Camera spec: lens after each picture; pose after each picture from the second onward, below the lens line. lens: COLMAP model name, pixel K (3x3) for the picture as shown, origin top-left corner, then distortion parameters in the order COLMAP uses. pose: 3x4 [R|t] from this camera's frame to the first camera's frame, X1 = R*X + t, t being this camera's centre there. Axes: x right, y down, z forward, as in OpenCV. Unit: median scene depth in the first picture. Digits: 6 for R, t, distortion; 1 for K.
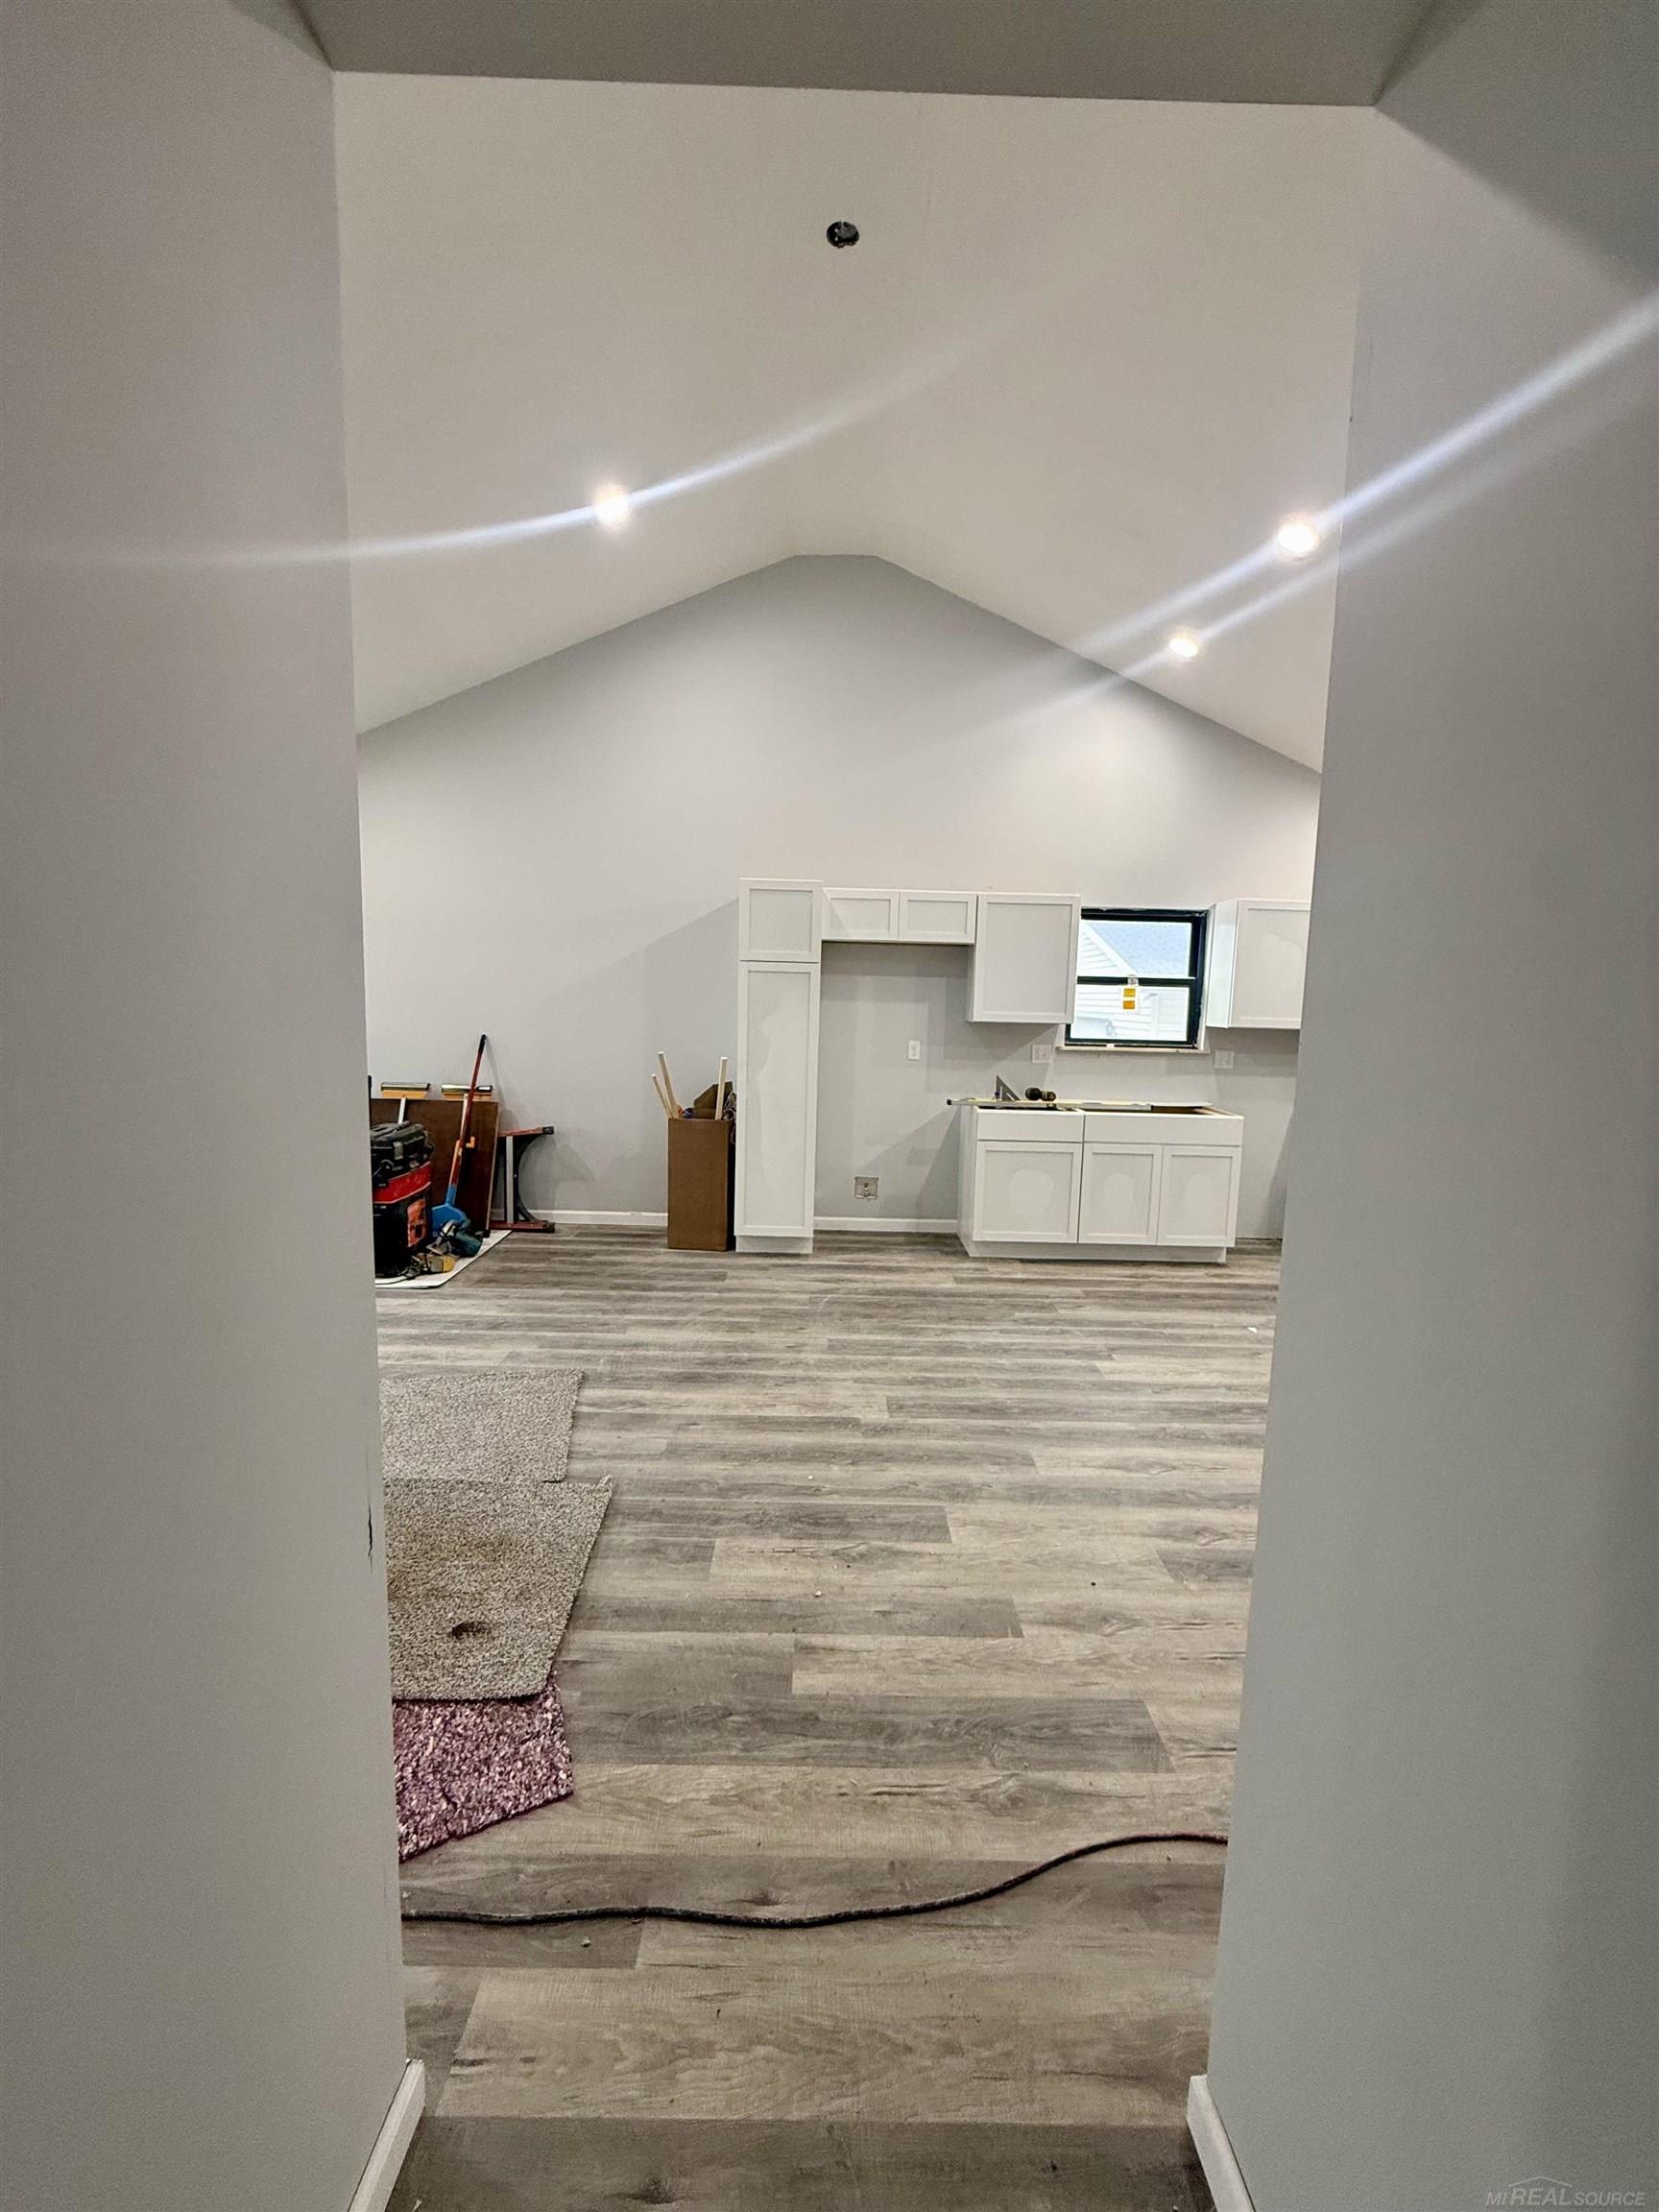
lens RADIAL K [[884.3, 0, 830.4], [0, 884.3, 1103.8], [0, 0, 1]] dist [0.000146, 0.000264]
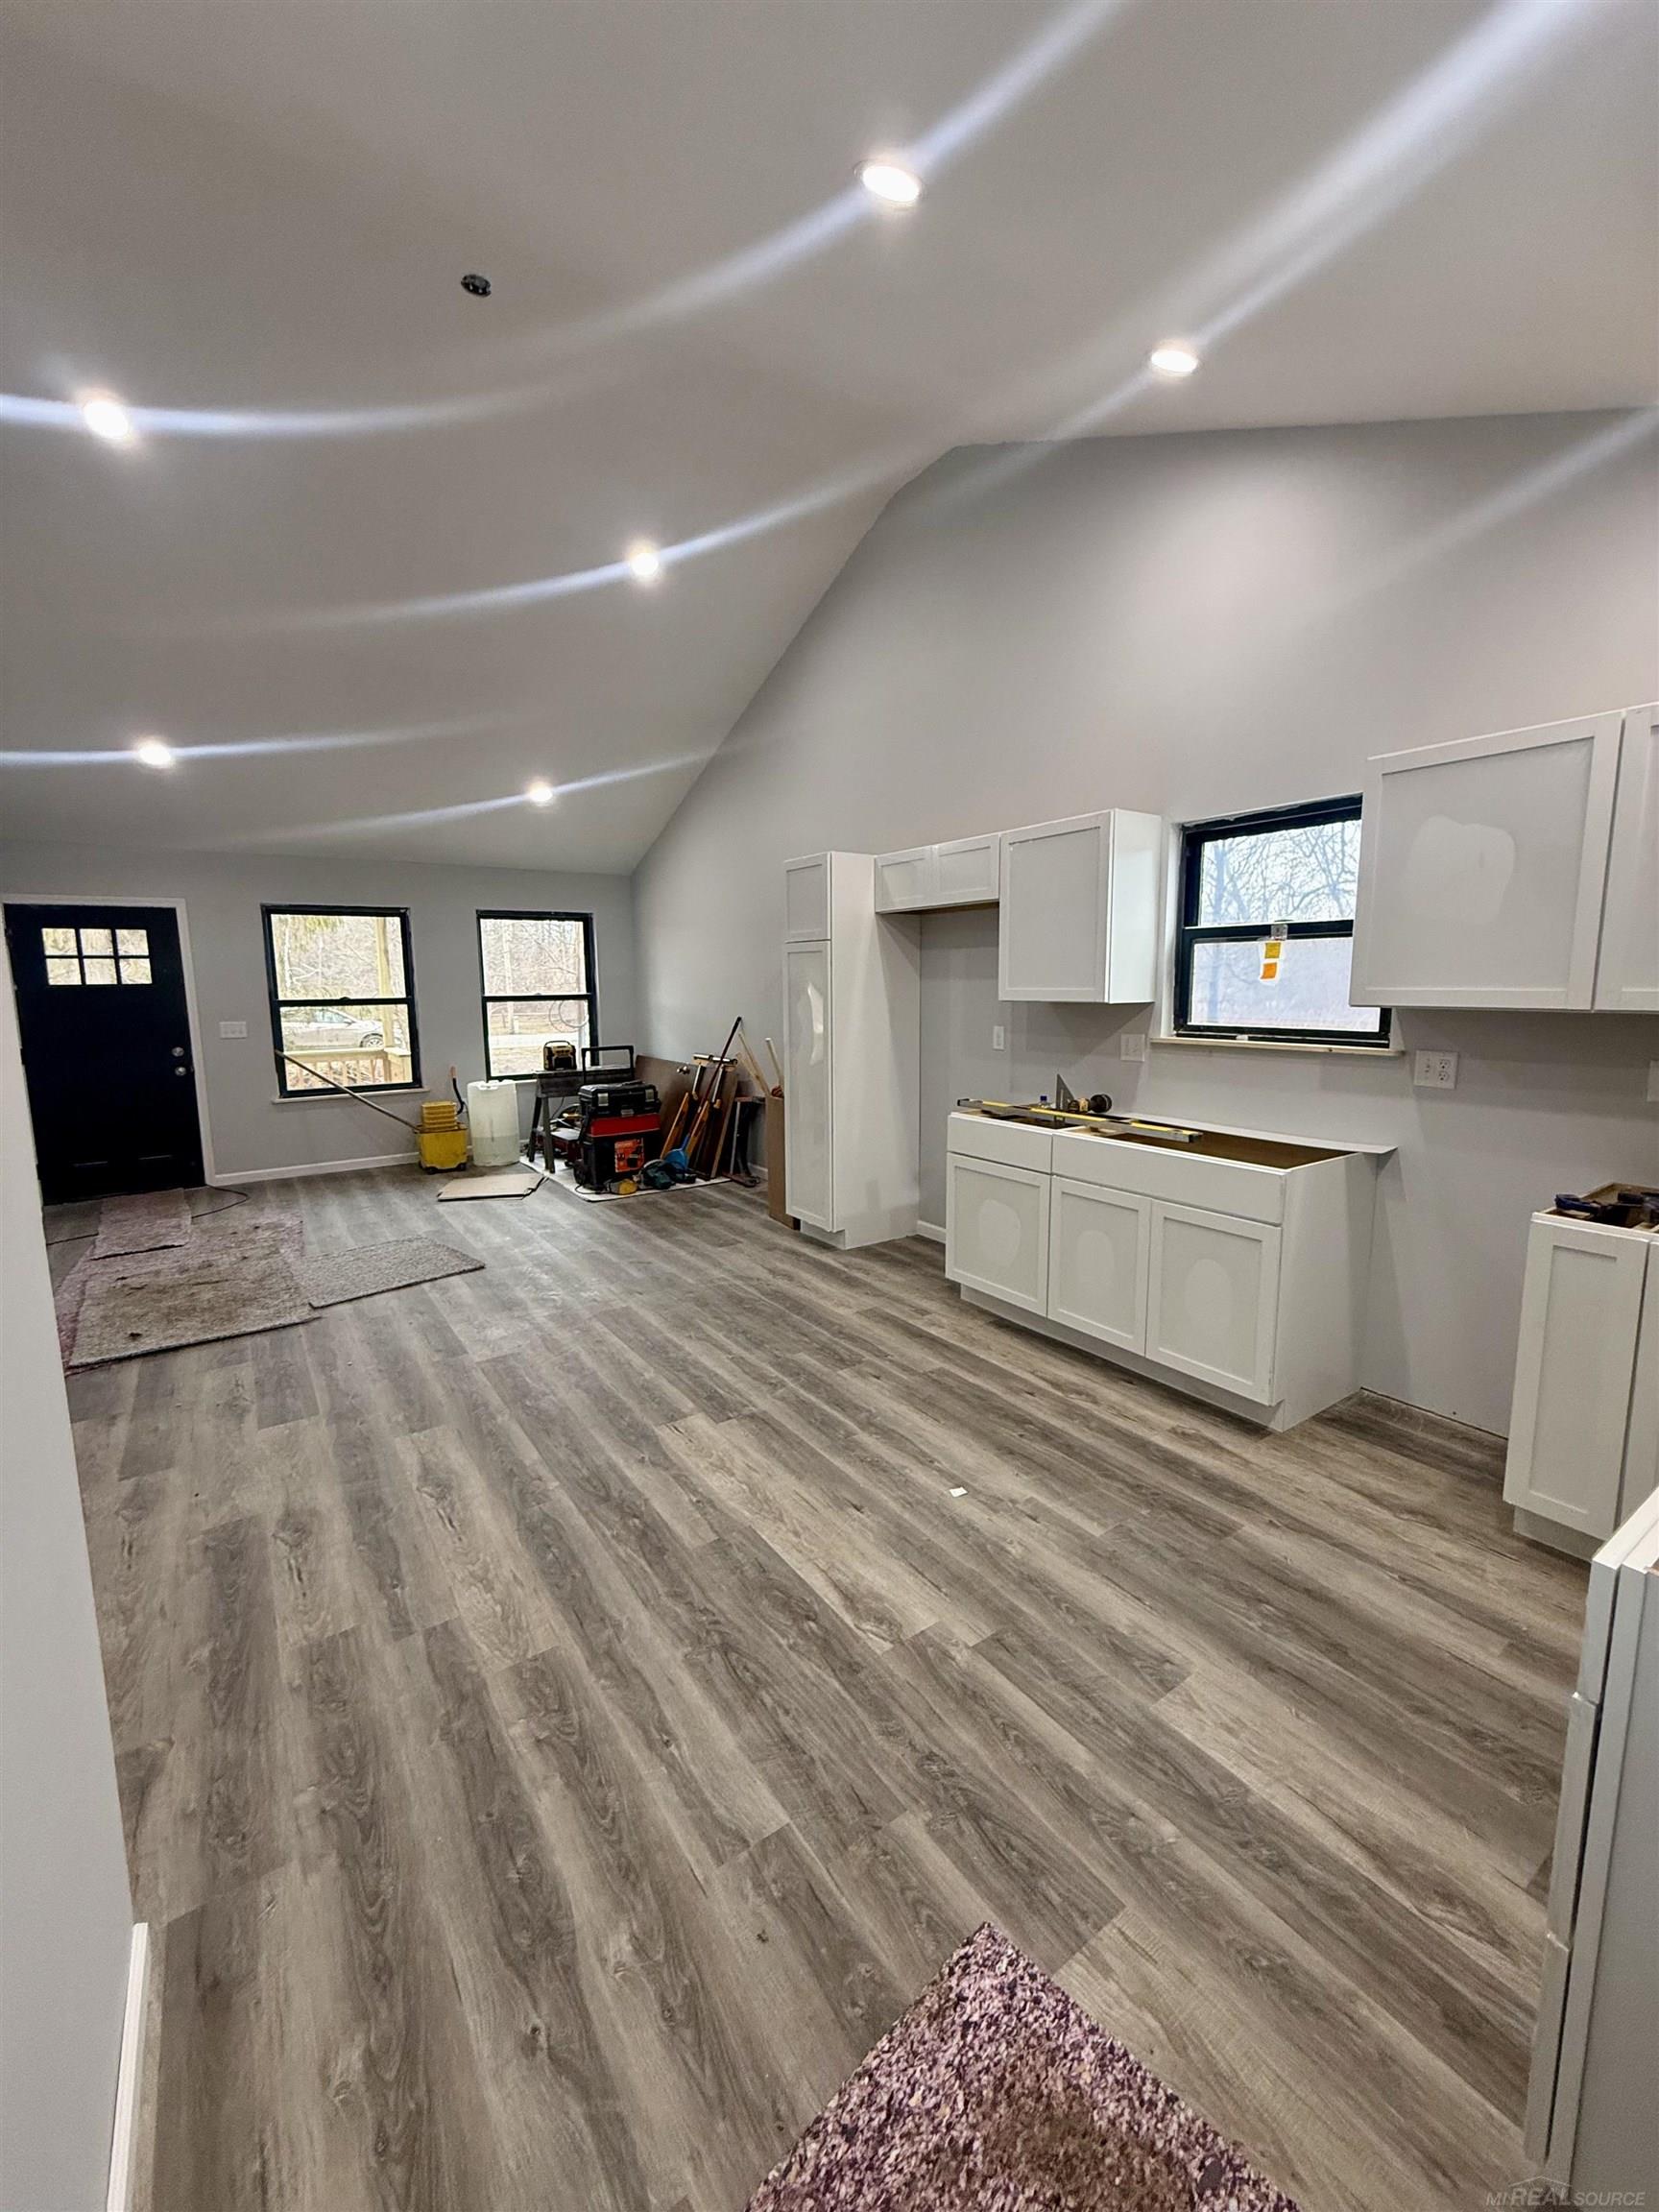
lens RADIAL K [[884.3, 0, 830.4], [0, 884.3, 1103.8], [0, 0, 1]] dist [0.000146, 0.000264]
pose [[0.558929, 0.084174, -0.824932, 0.811829], [-0.076129, 0.995842, 0.050033, -0.035246], [0.825713, 0.034836, 0.563013, 0.503052]]
